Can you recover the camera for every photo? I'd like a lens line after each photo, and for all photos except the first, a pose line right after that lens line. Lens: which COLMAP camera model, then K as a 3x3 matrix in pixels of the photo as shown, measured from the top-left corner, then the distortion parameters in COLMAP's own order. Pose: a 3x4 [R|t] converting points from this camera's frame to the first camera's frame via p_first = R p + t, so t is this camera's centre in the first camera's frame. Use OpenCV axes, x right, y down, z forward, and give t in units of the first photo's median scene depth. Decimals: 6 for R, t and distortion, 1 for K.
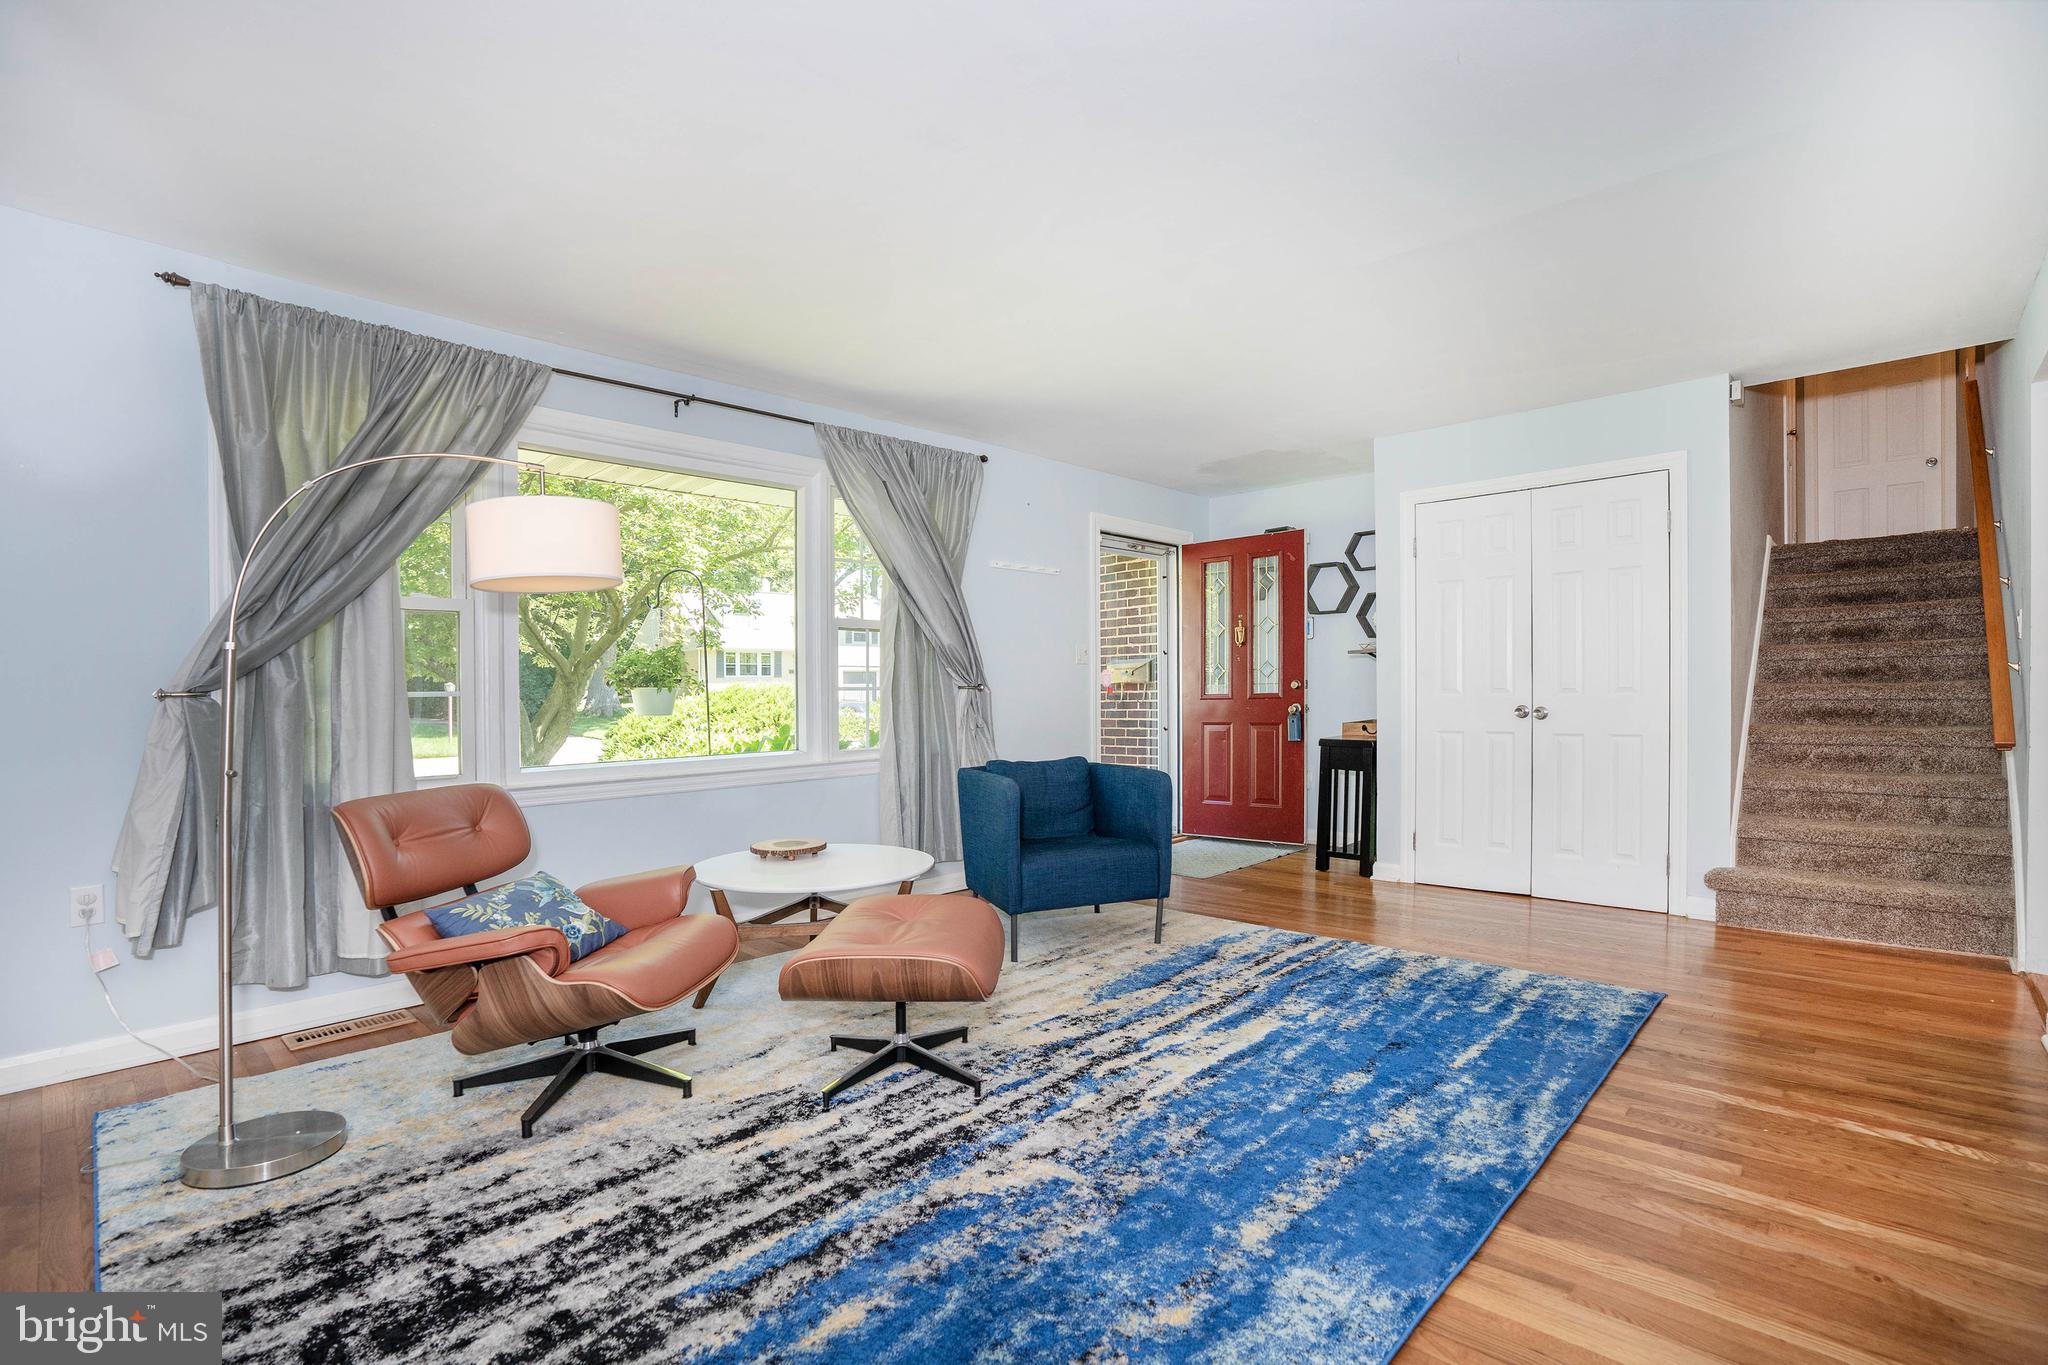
lens RADIAL K [[956.6, 0, 1028.3], [0, 956.6, 690.2], [0, 0, 1]] dist [-0.030950, 0.001493]
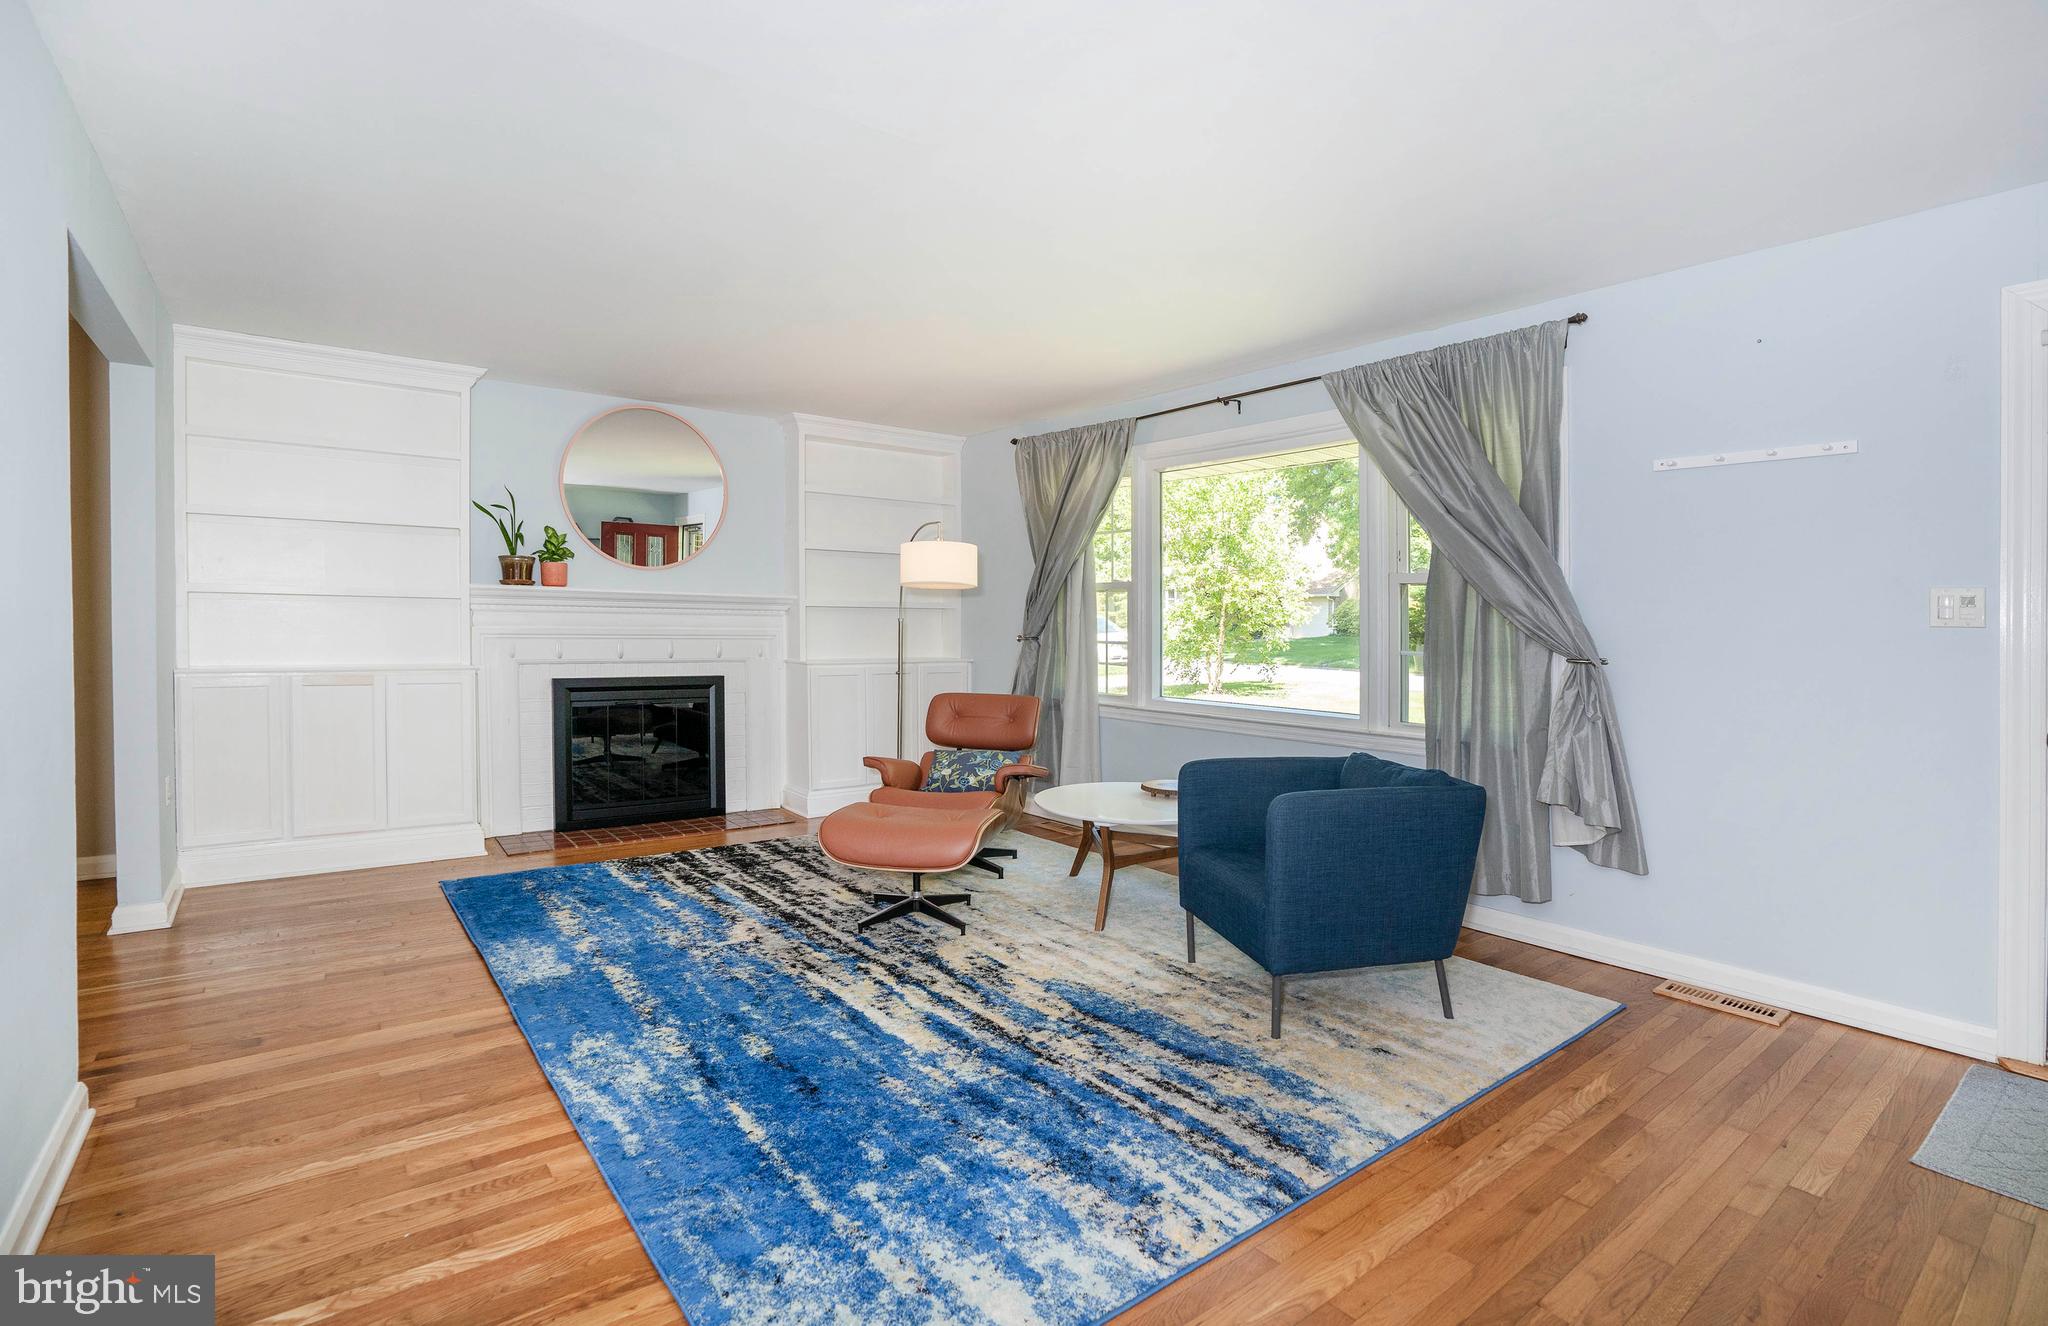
lens RADIAL K [[932.6, 0, 1027.5], [0, 932.6, 618.4], [0, 0, 1]] dist [-0.043198, -0.000109]
pose [[-0.150133, 0.000906, -0.988665, 1.148208], [-0.008832, 0.999958, 0.002258, -0.054763], [0.988626, 0.009071, -0.150119, 1.279004]]
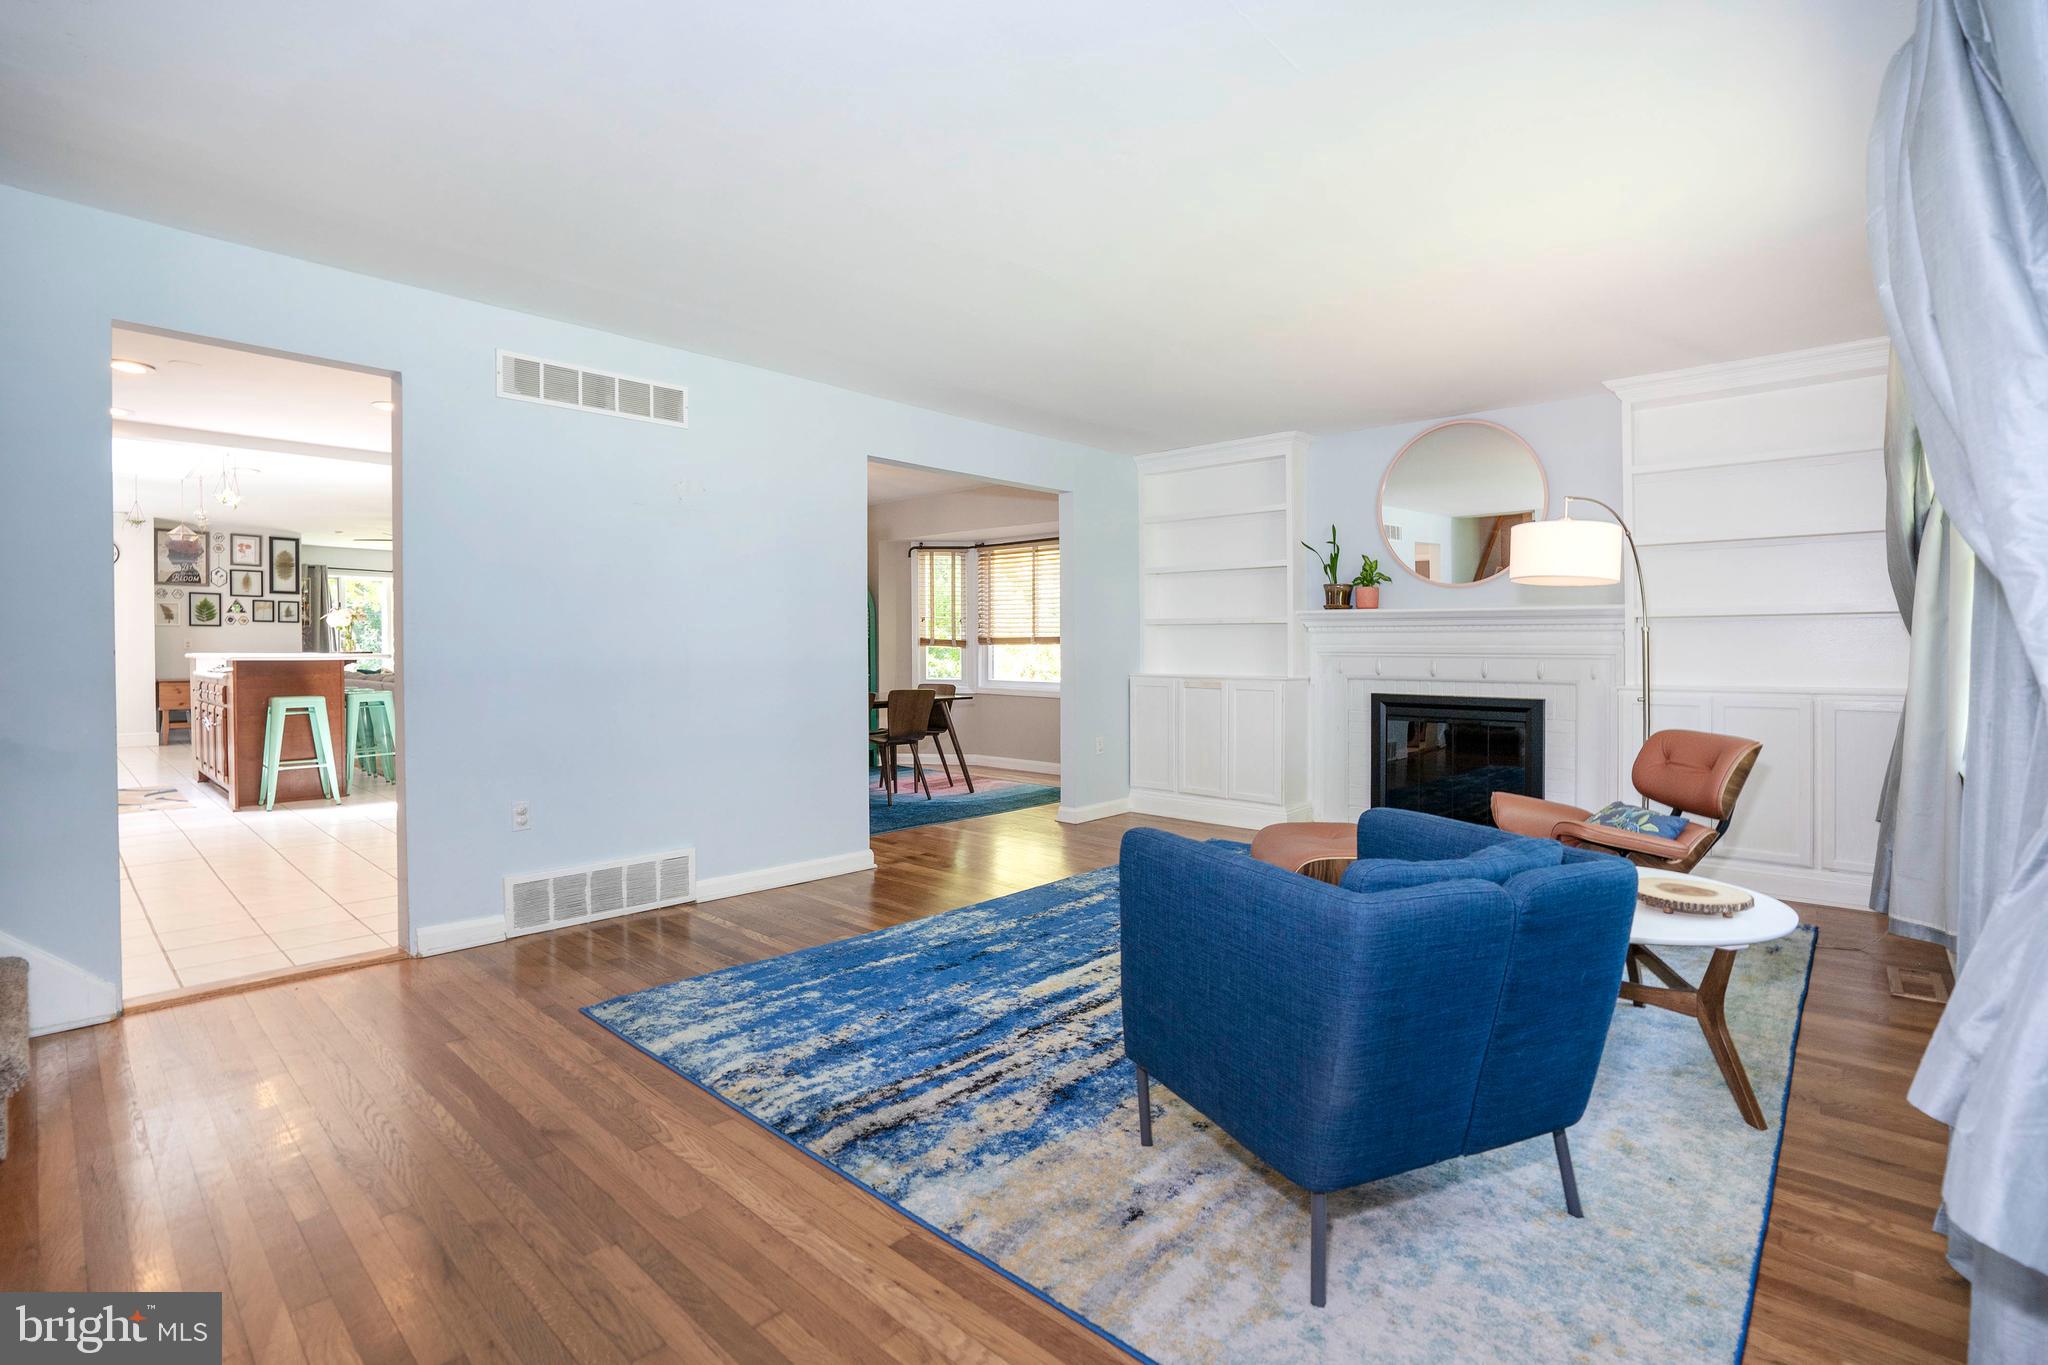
lens RADIAL K [[956.6, 0, 1021.2], [0, 956.6, 682.4], [0, 0, 1]] dist [-0.030950, 0.001493]
pose [[-0.999743, 0.011811, -0.019340, 0.296891], [0.011281, 0.999565, 0.027262, -0.011559], [0.019654, 0.027037, -0.999441, 2.117662]]
